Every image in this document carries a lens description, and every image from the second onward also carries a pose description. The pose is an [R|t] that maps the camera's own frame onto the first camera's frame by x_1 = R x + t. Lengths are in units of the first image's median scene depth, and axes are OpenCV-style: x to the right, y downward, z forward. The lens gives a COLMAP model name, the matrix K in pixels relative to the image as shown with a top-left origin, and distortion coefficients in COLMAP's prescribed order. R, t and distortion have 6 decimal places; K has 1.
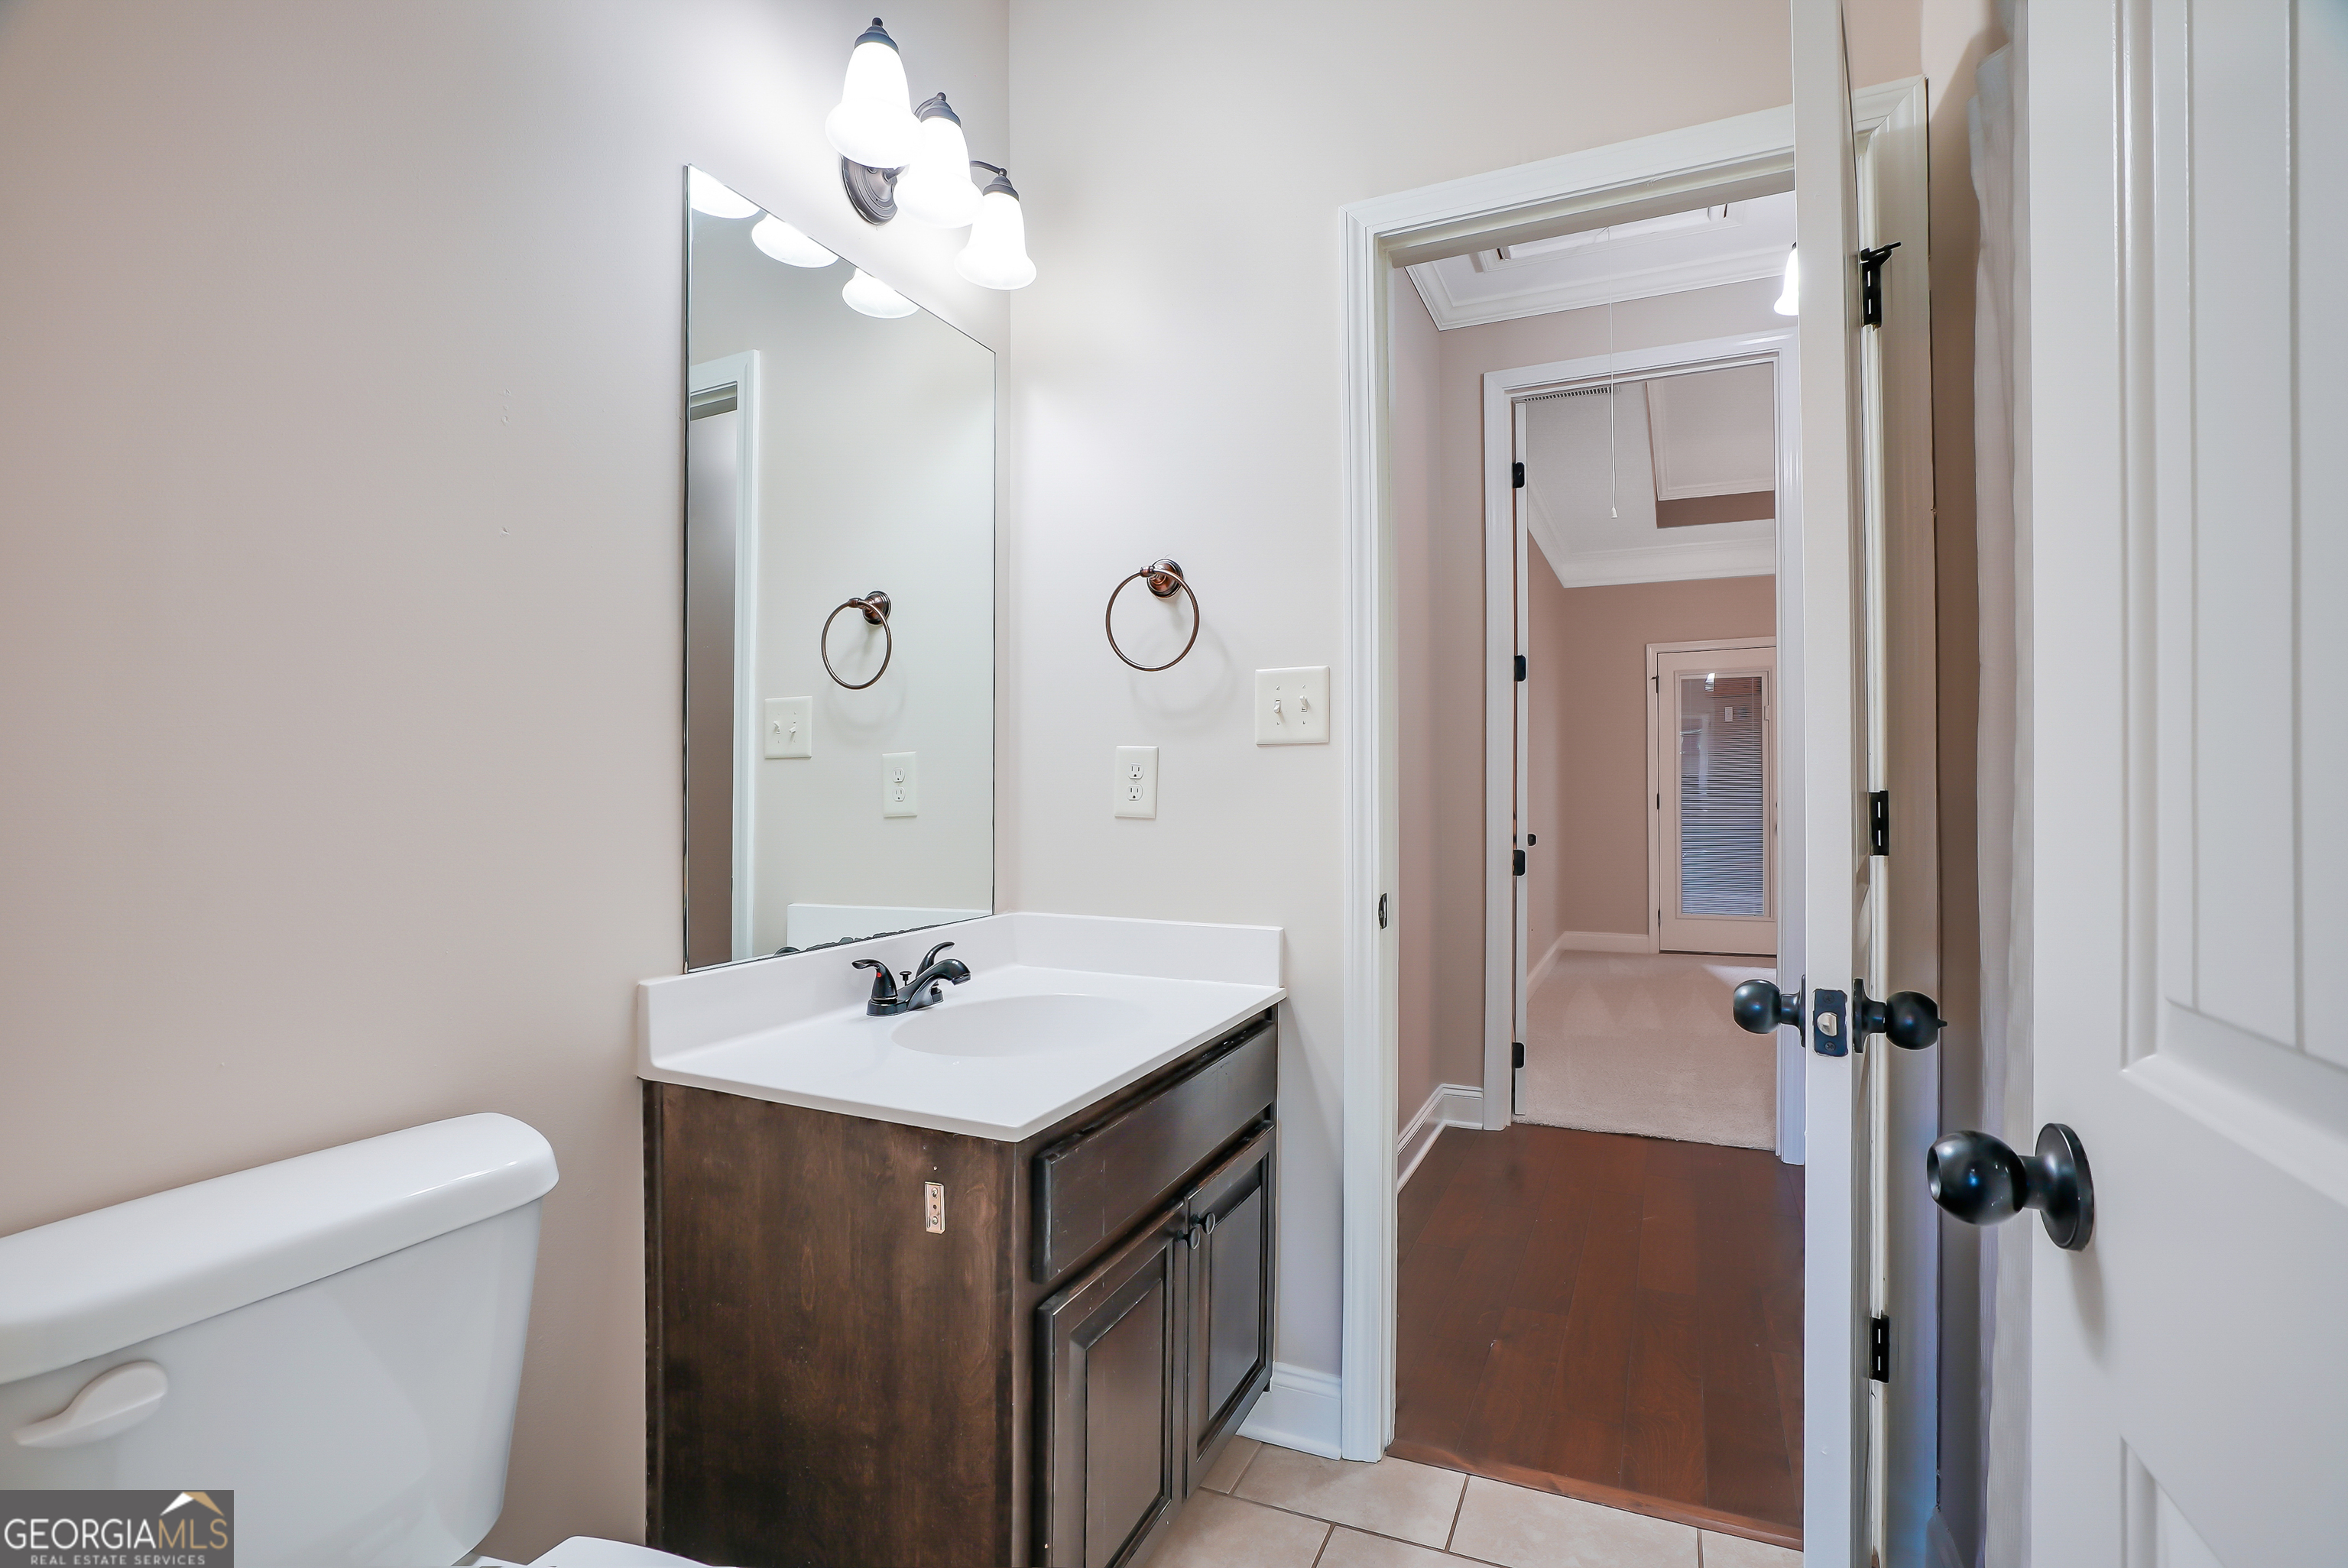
lens RADIAL K [[1079.8, 0, 1174.0], [0, 1079.8, 791.9], [0, 0, 1]] dist [-0.043912, 0.013269]
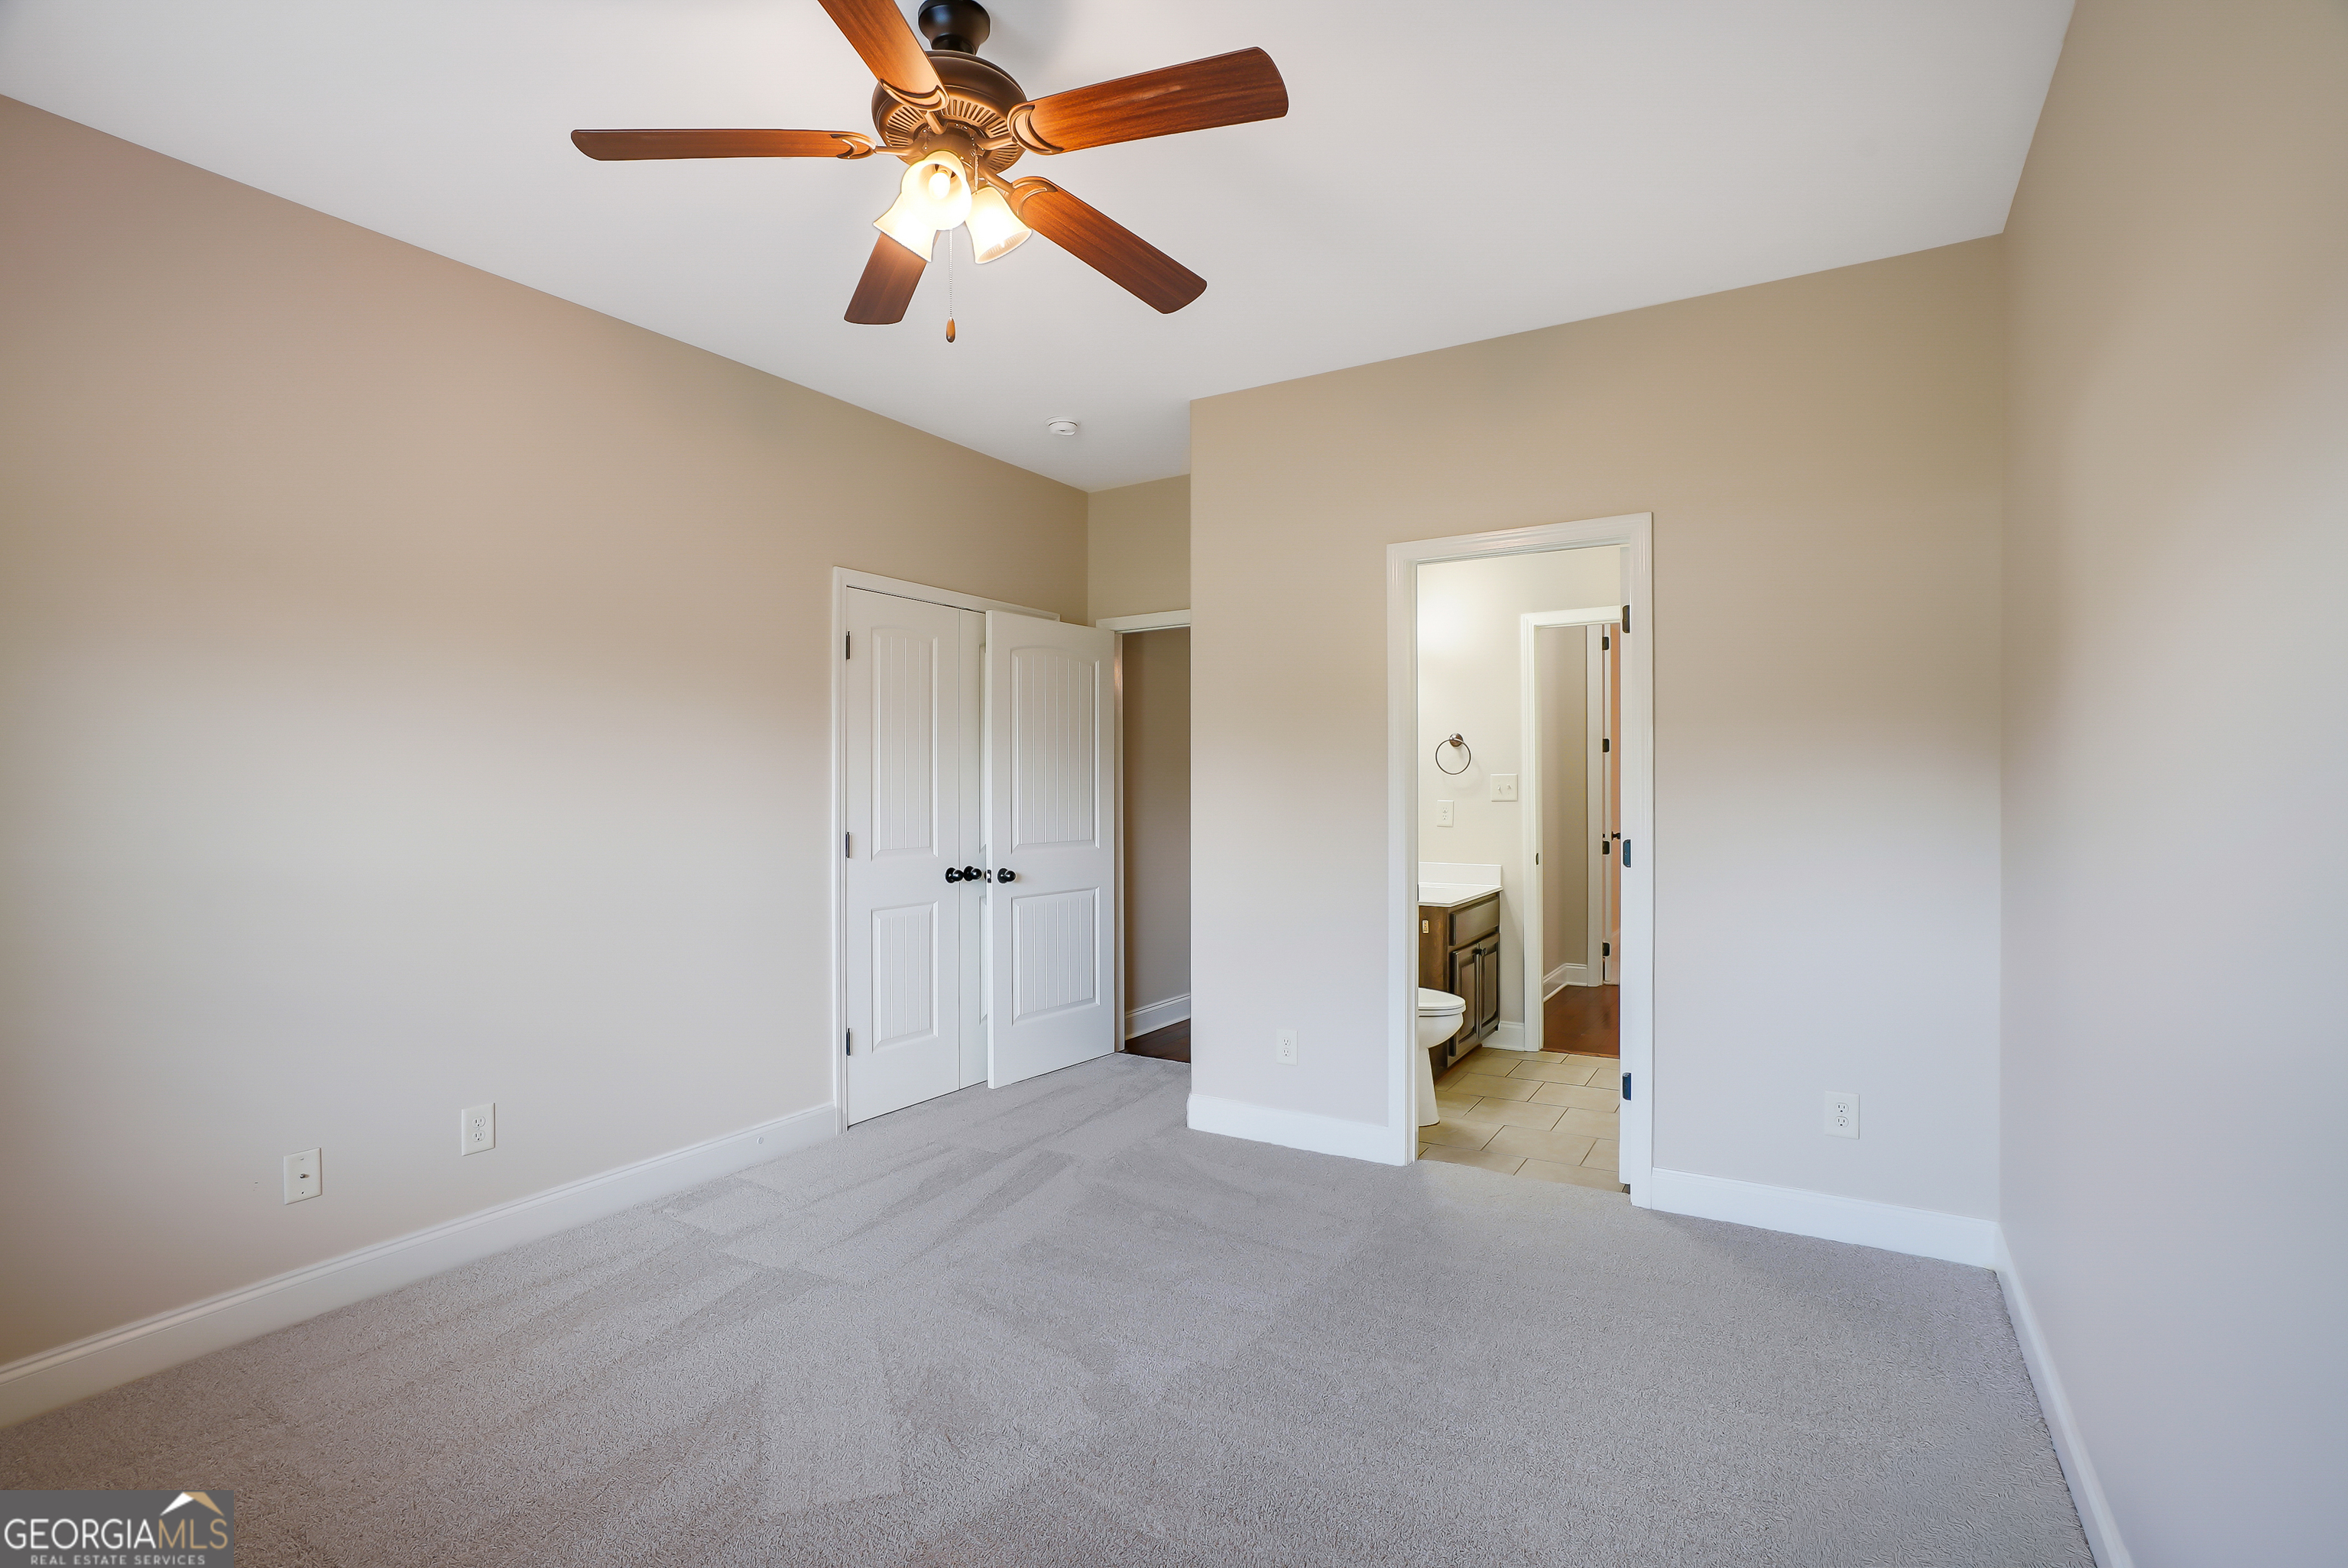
lens RADIAL K [[1079.8, 0, 1183.1], [0, 1079.8, 775.5], [0, 0, 1]] dist [-0.043912, 0.013269]
pose [[0.993765, -0.002243, -0.111474, -0.418714], [0.000685, 0.999902, -0.014012, -0.071760], [0.111494, 0.013848, 0.993669, -1.929675]]
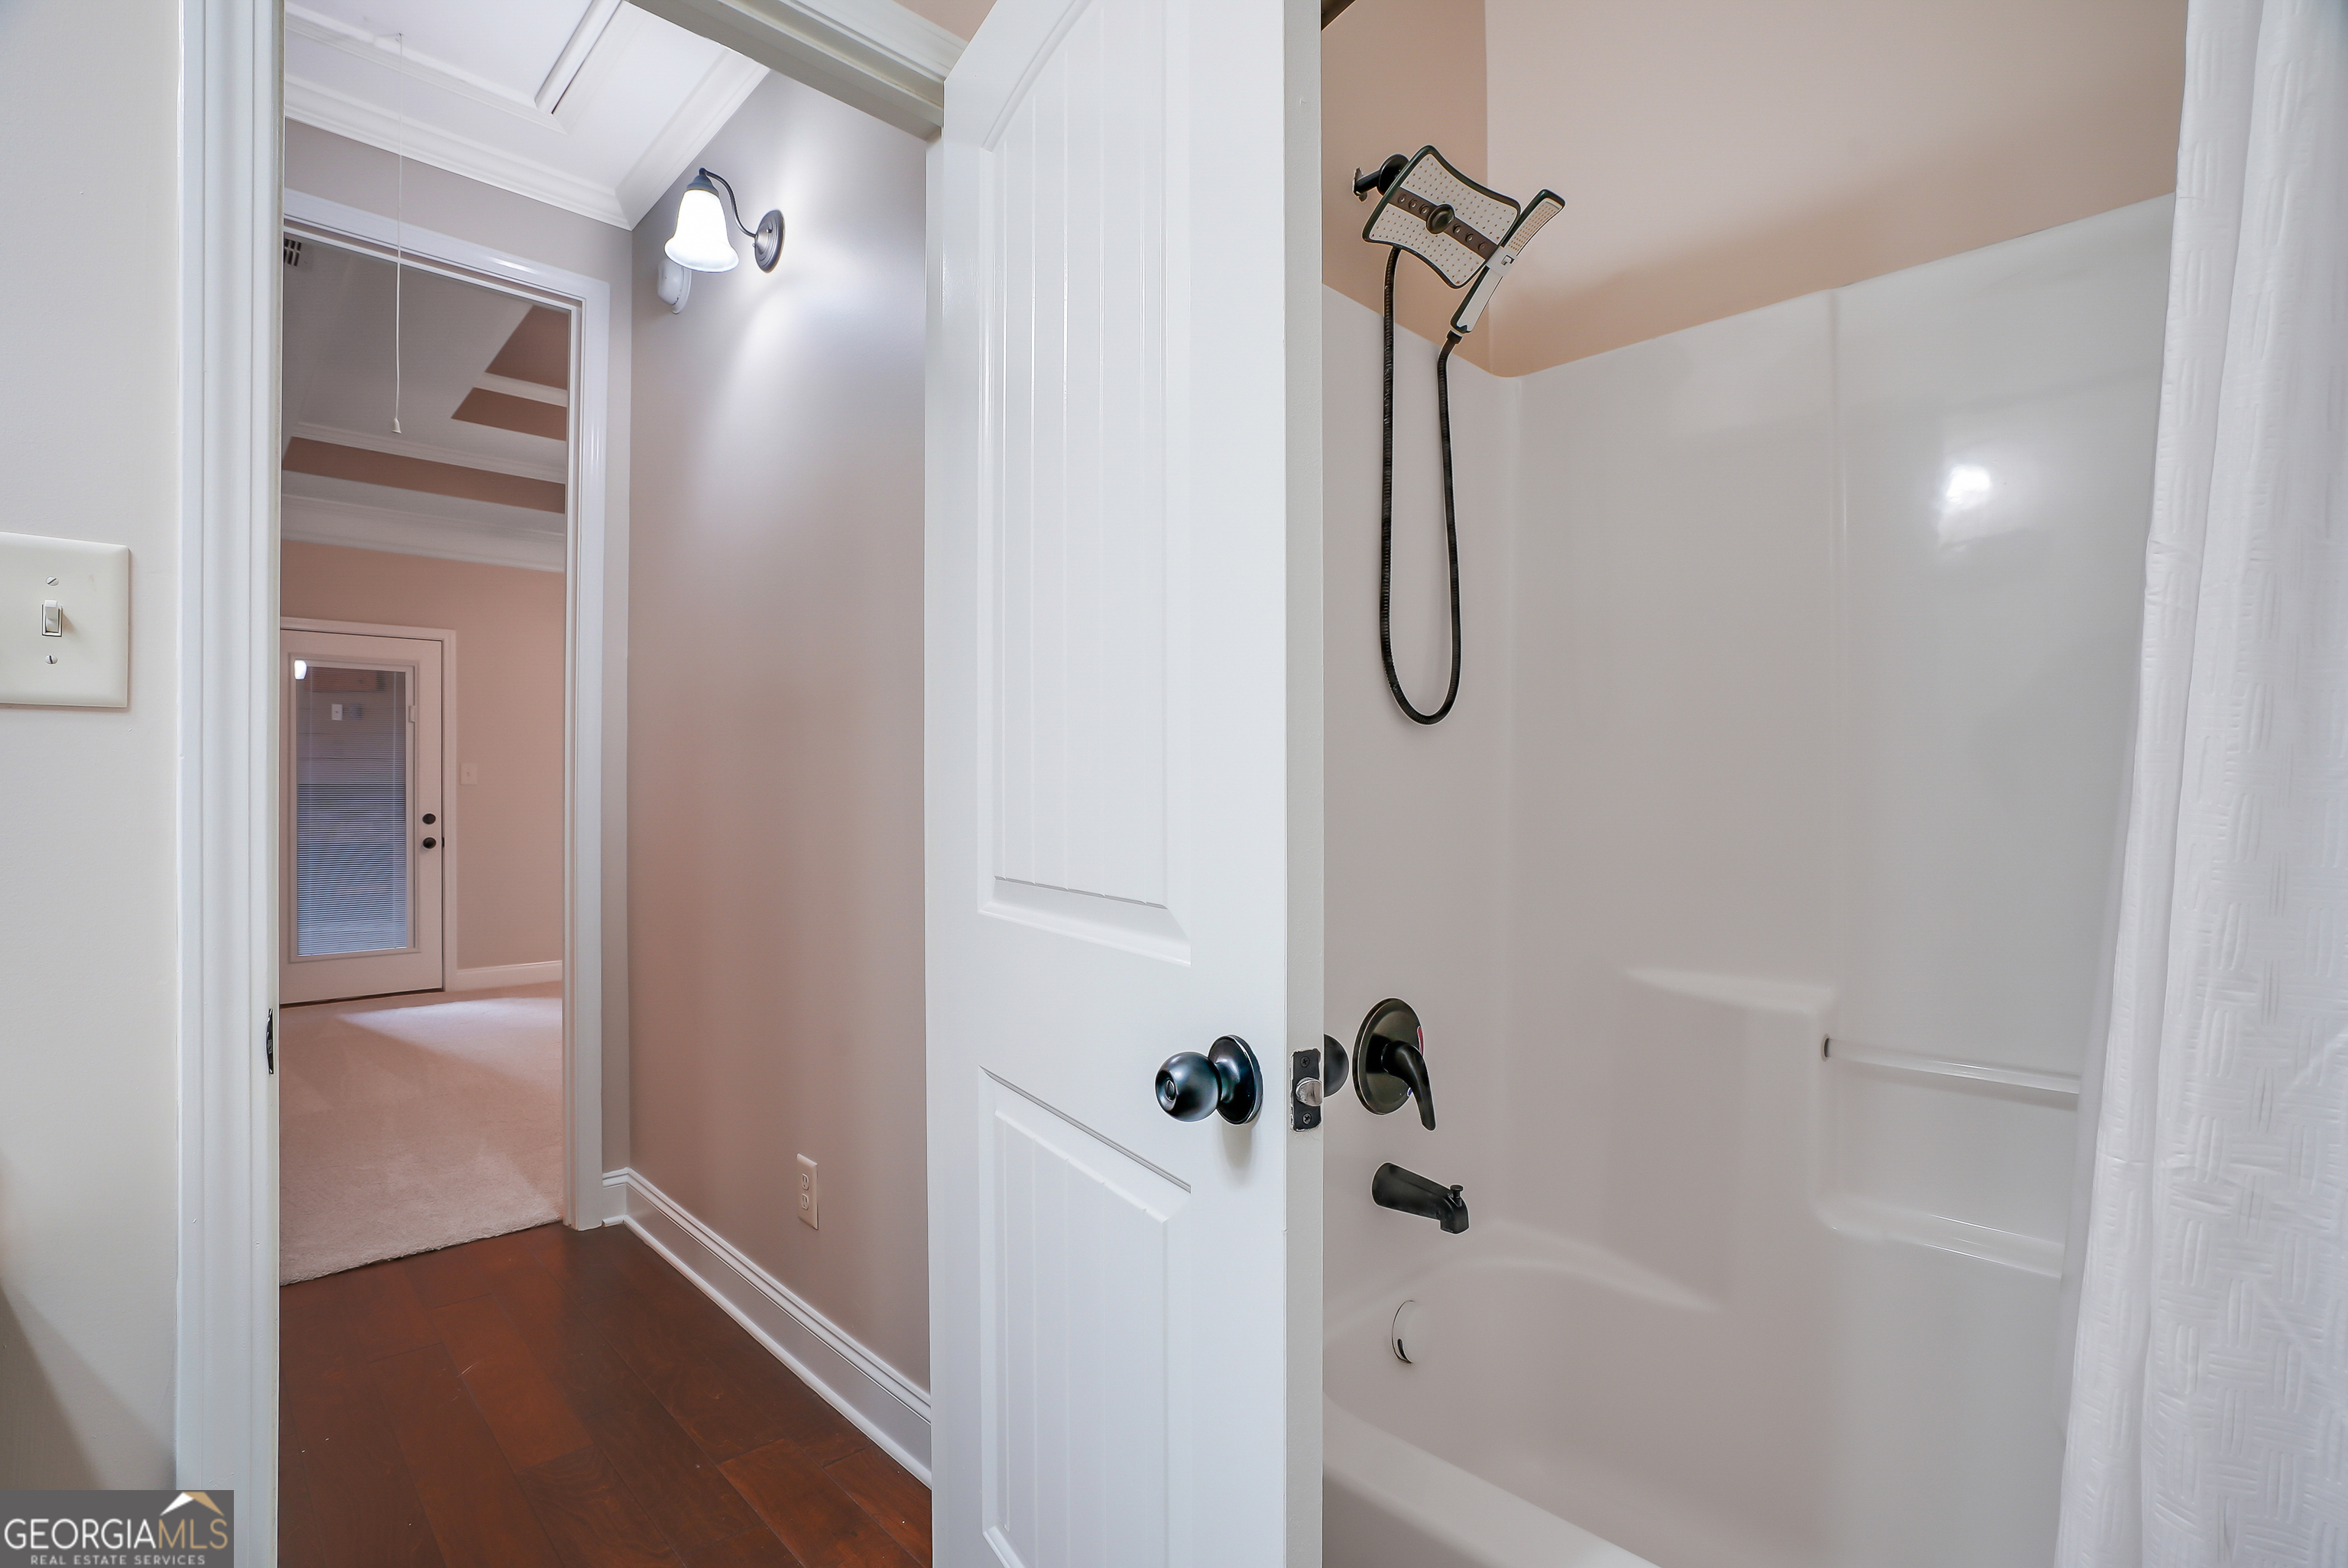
lens RADIAL K [[1079.8, 0, 1165.7], [0, 1079.8, 788.3], [0, 0, 1]] dist [-0.043912, 0.013269]
pose [[0.367410, 0.011793, 0.929984, -0.109788], [0.000527, 0.999917, -0.012888, -0.005084], [-0.930059, 0.005225, 0.367374, 0.397205]]
